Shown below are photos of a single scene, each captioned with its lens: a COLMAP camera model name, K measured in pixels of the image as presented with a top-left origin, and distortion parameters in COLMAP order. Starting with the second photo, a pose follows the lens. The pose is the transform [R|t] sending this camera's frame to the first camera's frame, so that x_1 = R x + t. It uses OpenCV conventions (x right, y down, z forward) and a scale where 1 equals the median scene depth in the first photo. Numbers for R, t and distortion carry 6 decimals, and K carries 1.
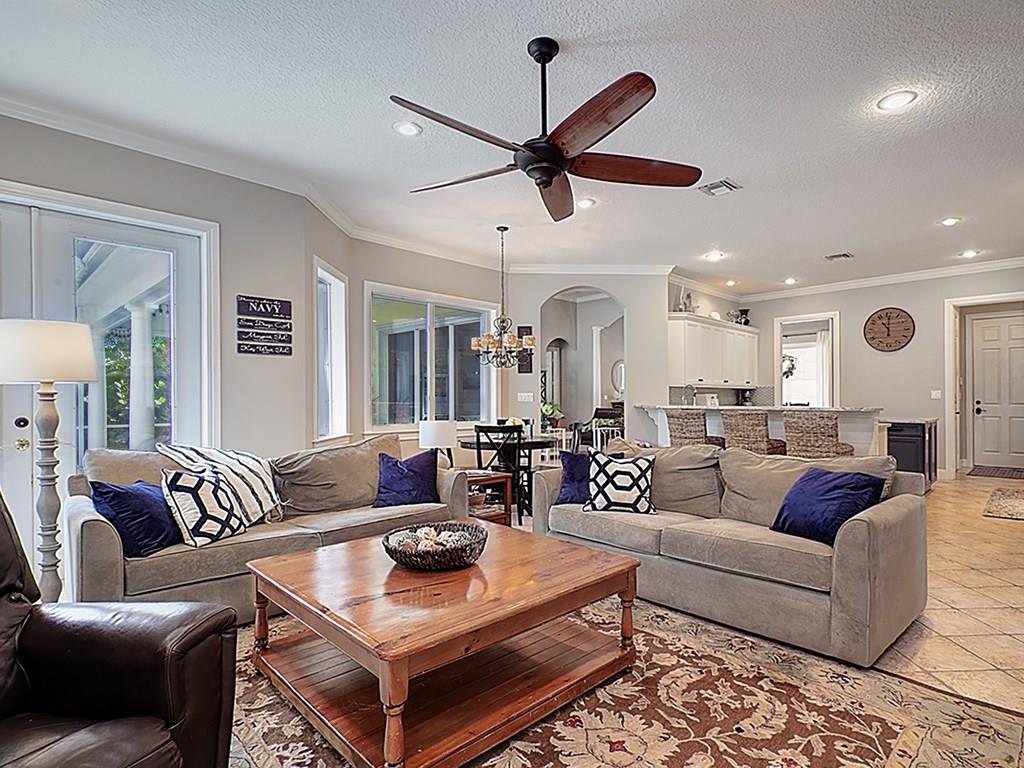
lens RADIAL K [[530.2, 0, 546.3], [0, 530.2, 399.0], [0, 0, 1]] dist [-0.000116, -0.001026]
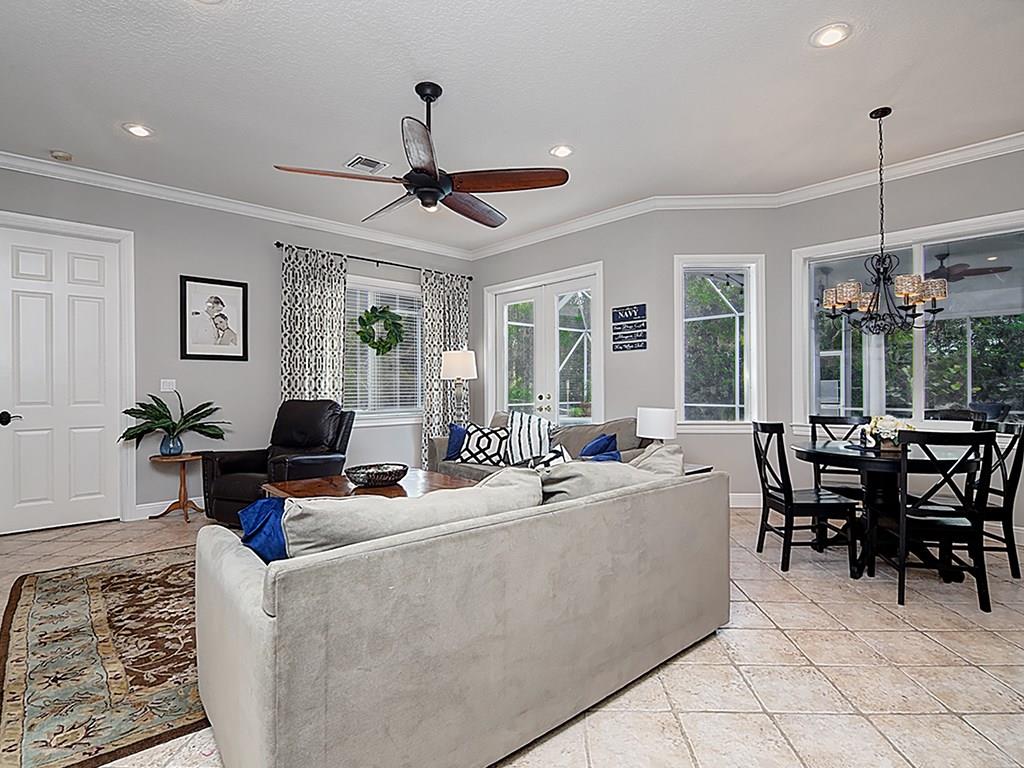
lens RADIAL K [[530.2, 0, 514.3], [0, 530.2, 382.6], [0, 0, 1]] dist [-0.000116, -0.001026]
pose [[-0.072518, -0.002988, -0.997363, 0.761747], [-0.001032, 0.999995, -0.002921, -0.003639], [0.997367, 0.000818, -0.072520, 0.833801]]
